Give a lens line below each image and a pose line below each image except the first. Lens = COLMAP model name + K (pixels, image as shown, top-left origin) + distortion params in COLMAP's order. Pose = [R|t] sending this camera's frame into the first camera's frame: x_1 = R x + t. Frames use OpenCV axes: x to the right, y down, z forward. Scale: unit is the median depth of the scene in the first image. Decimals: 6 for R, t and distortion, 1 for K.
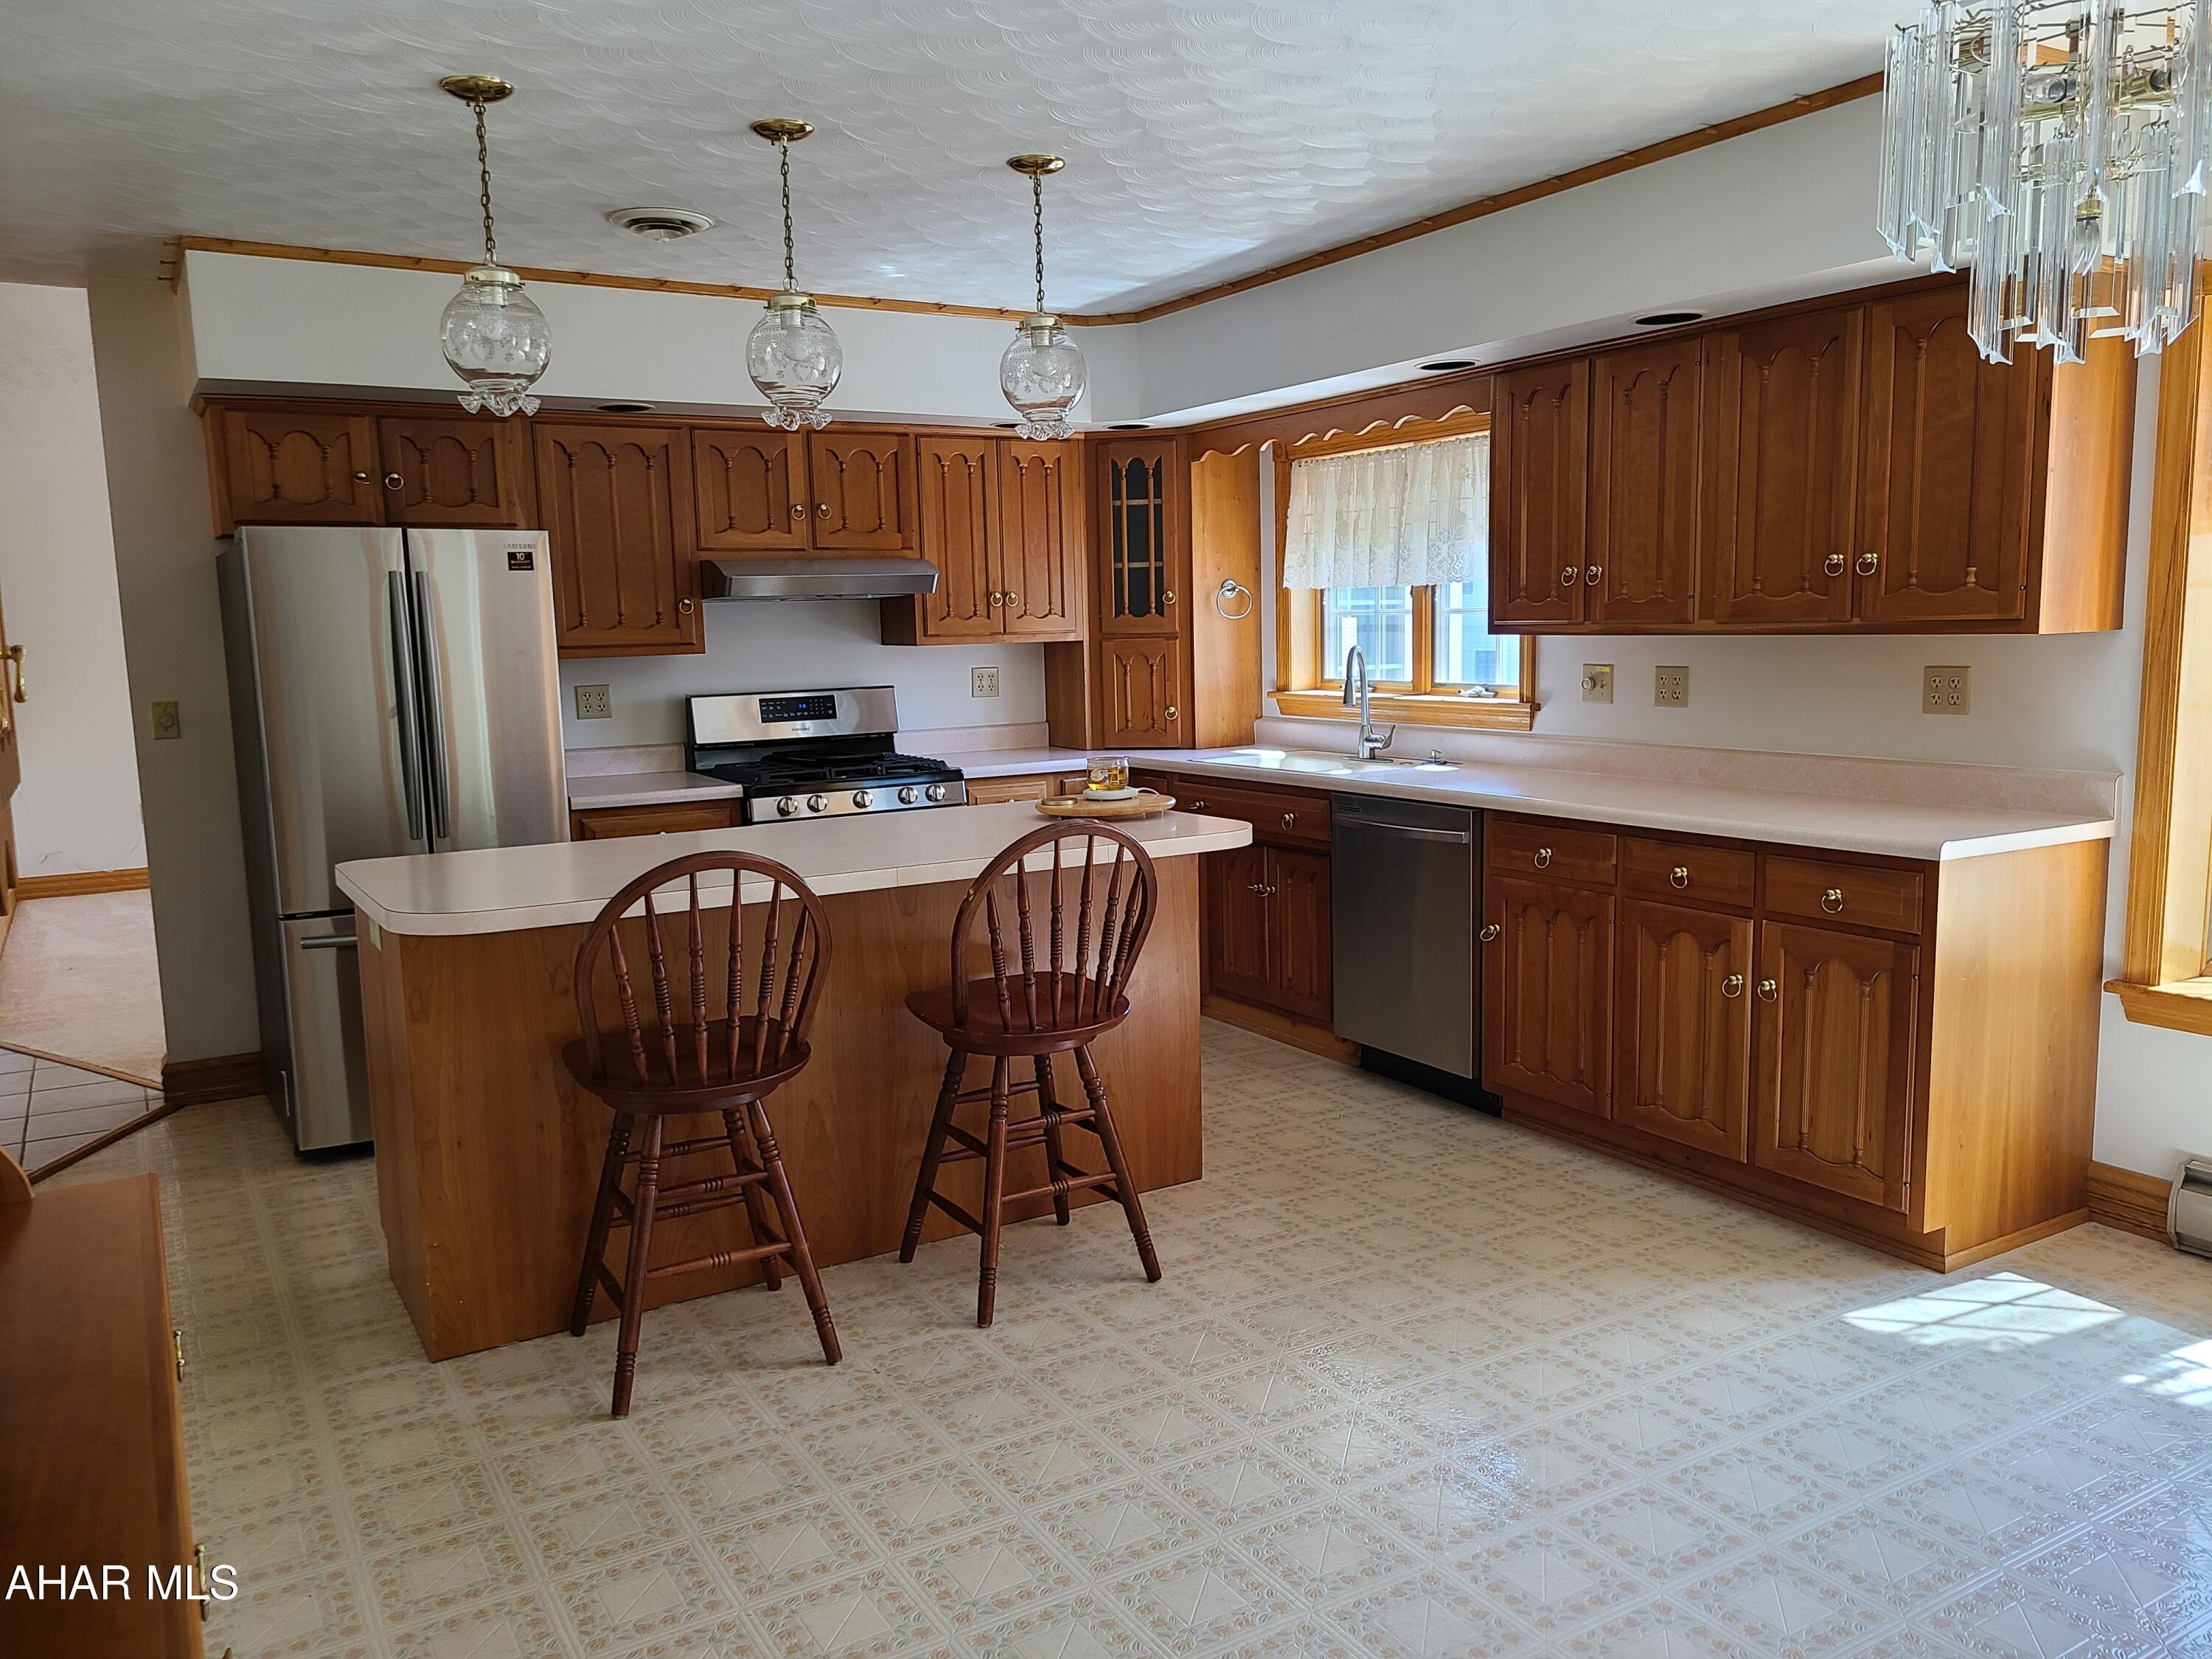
lens RADIAL K [[1649.3, 0, 1112.7], [0, 1649.3, 834.4], [0, 0, 1]] dist [0.028662, -0.032054]
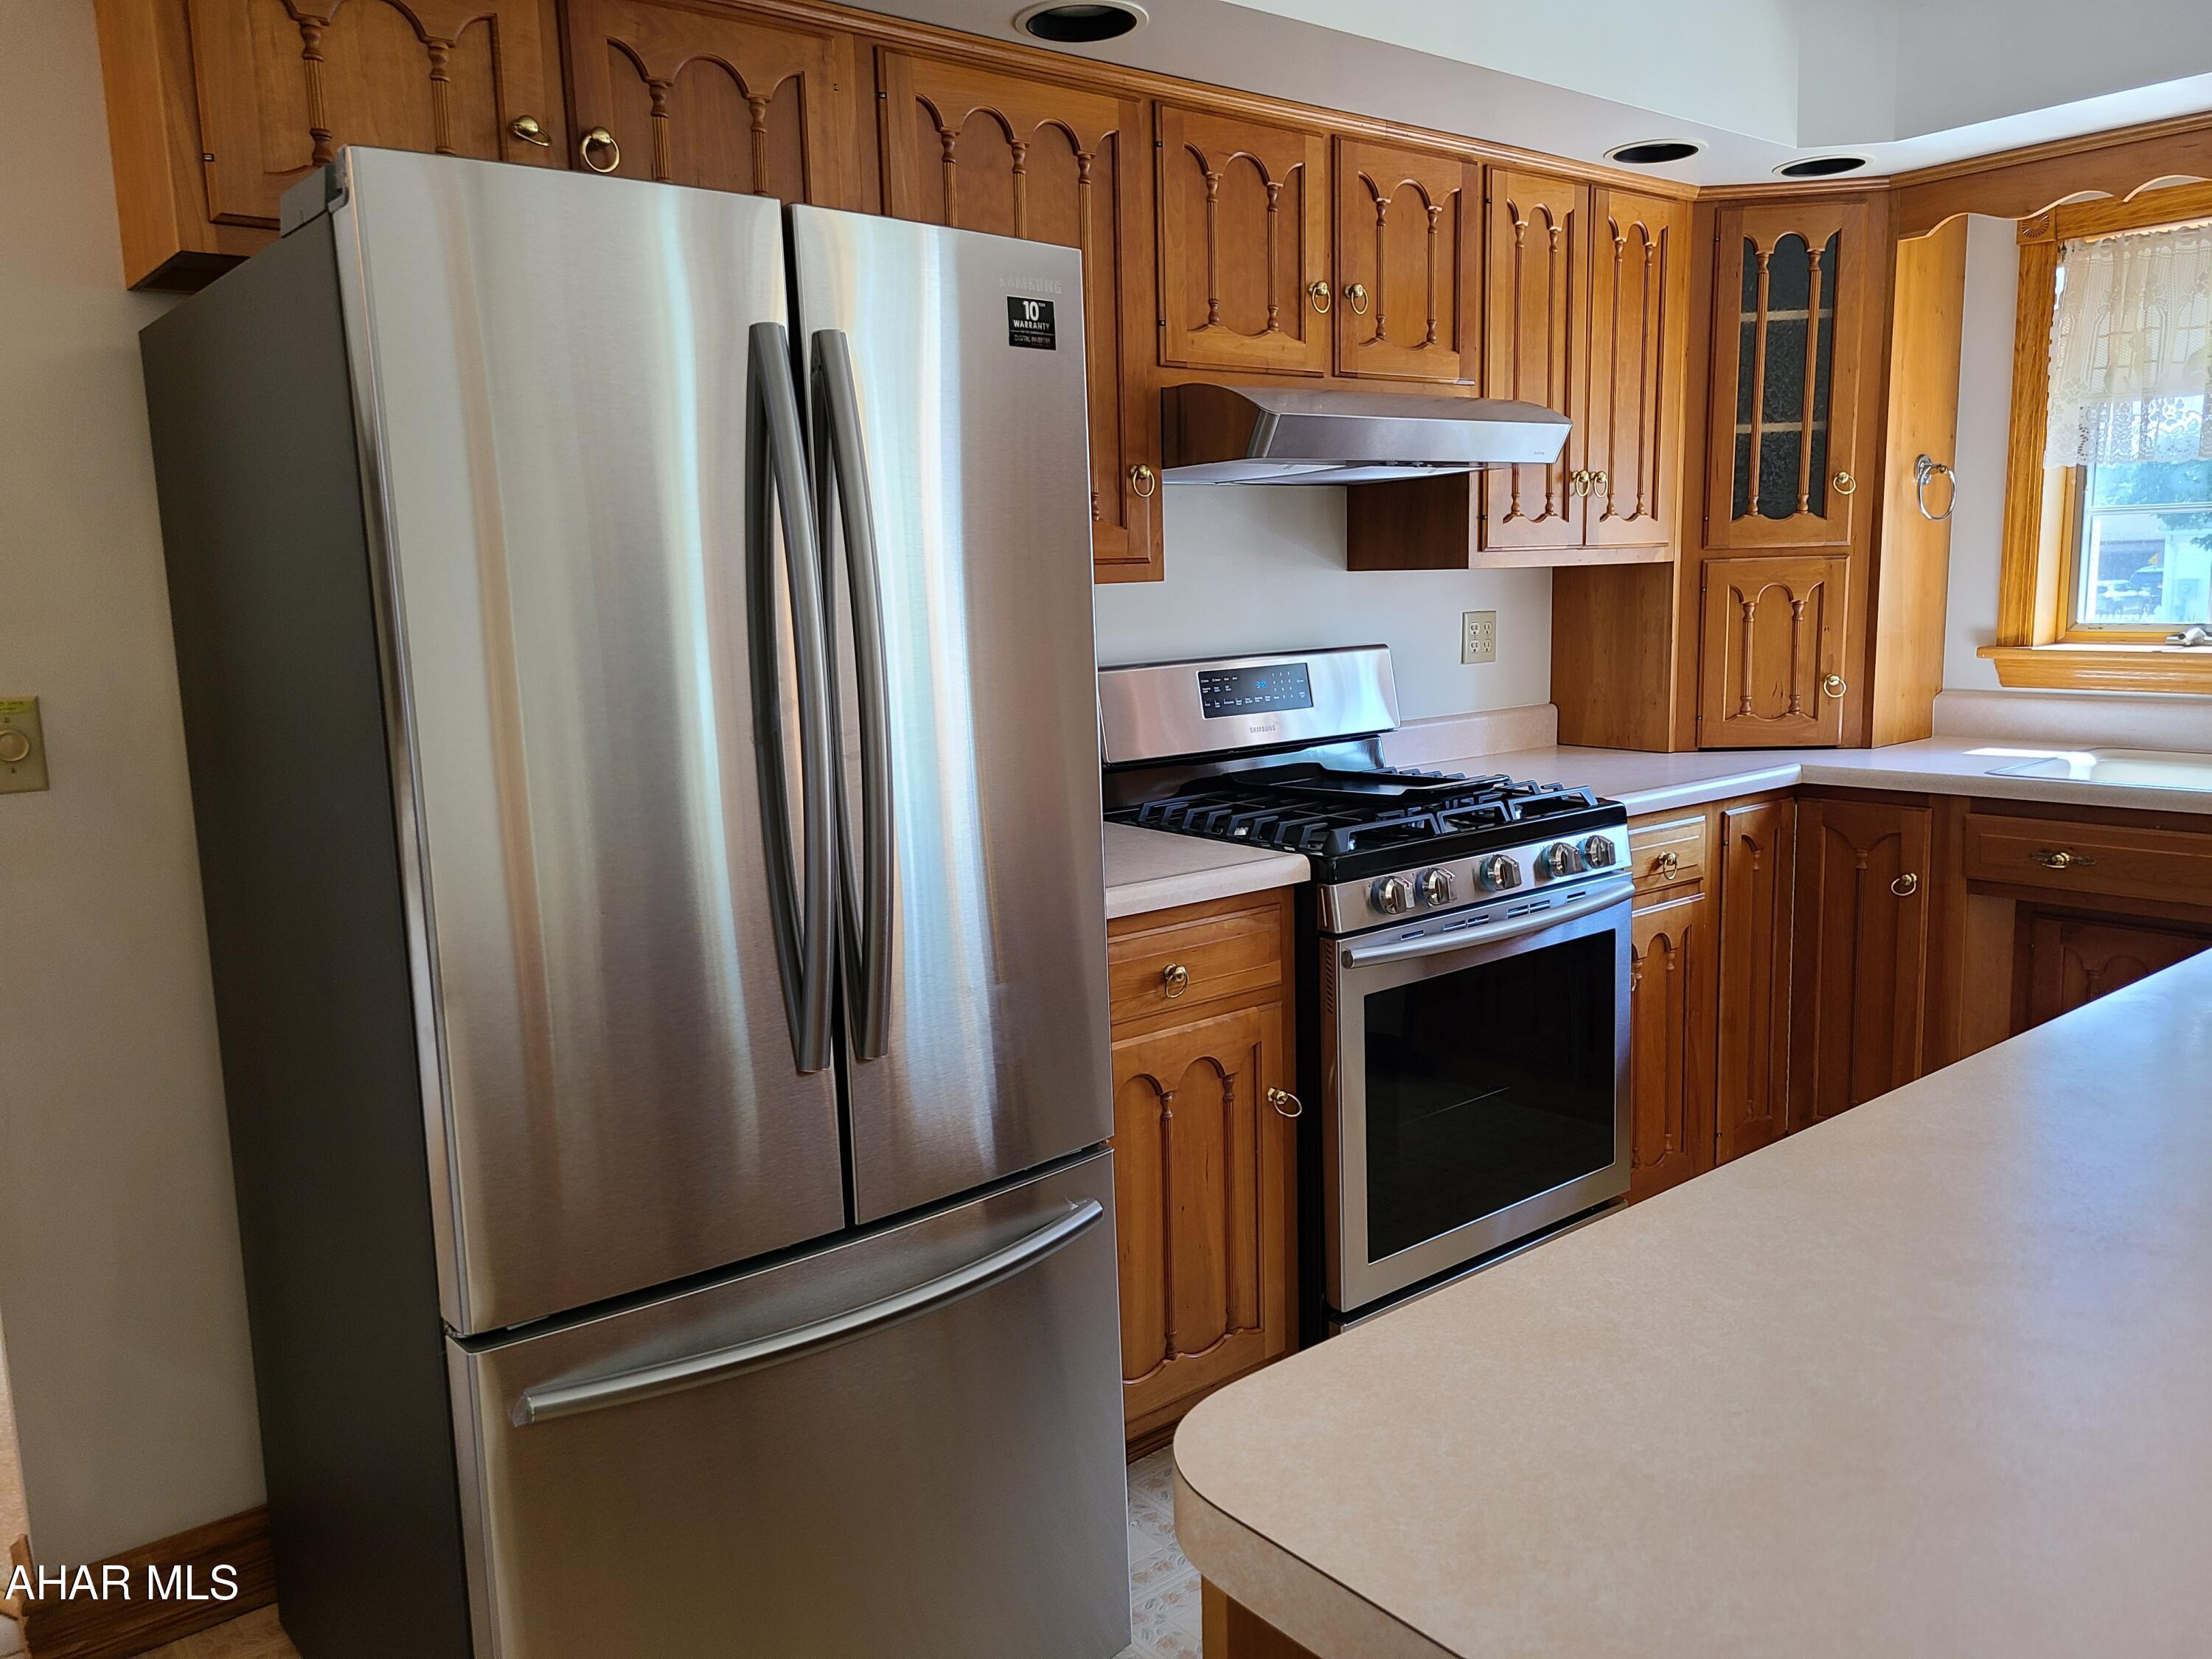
lens RADIAL K [[1649.3, 0, 1101.1], [0, 1649.3, 823.7], [0, 0, 1]] dist [0.028662, -0.032054]
pose [[0.990859, -0.024014, 0.132749, -0.299251], [0.021649, 0.999581, 0.019225, -0.042937], [-0.133155, -0.016175, 0.990963, 0.467267]]
